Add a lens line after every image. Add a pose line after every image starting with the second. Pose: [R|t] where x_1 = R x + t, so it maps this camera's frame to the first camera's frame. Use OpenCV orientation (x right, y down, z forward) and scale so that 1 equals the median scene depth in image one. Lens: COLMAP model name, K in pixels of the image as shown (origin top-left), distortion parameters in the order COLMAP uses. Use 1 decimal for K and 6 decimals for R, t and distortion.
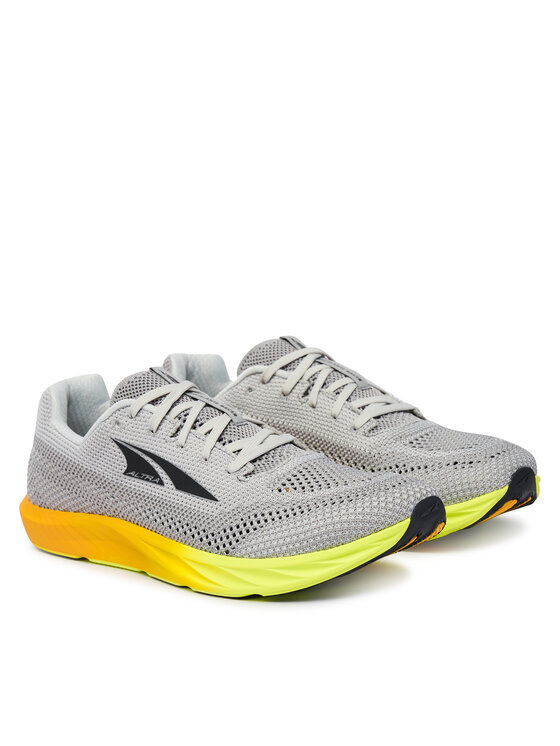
lens RADIAL K [[2196.5, 0, 280.0], [0, 2196.5, 372.4], [0, 0, 1]] dist [0.000414, 0.000000]
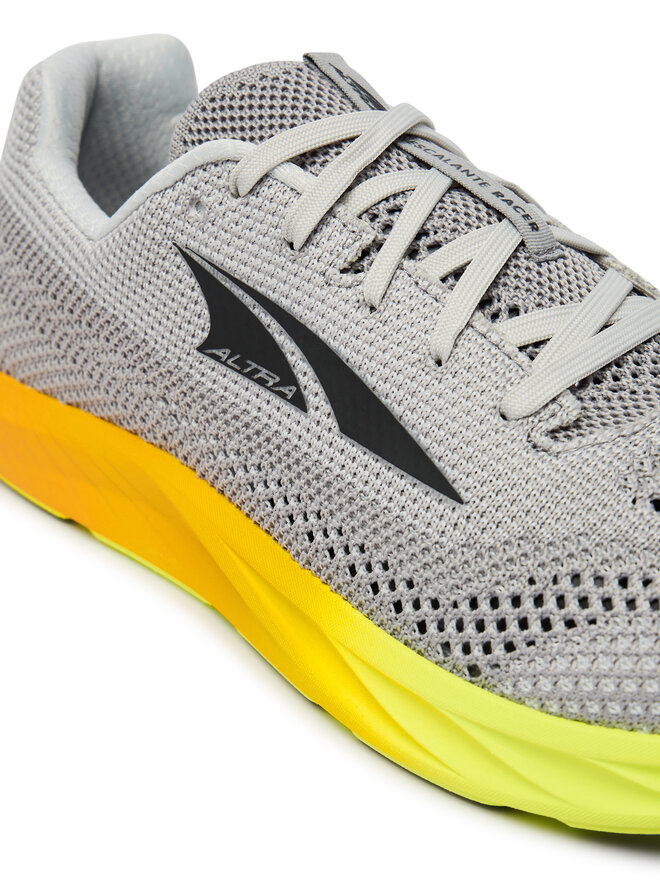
lens RADIAL K [[1842.5, 0, 331.2], [0, 1842.5, 441.3], [0, 0, 1]] dist [-0.098884, 0.000000]
pose [[0.991852, 0.126611, -0.014089, -0.044083], [-0.118947, 0.960013, 0.253430, -0.018061], [0.045613, -0.249689, 0.967251, 0.714550]]
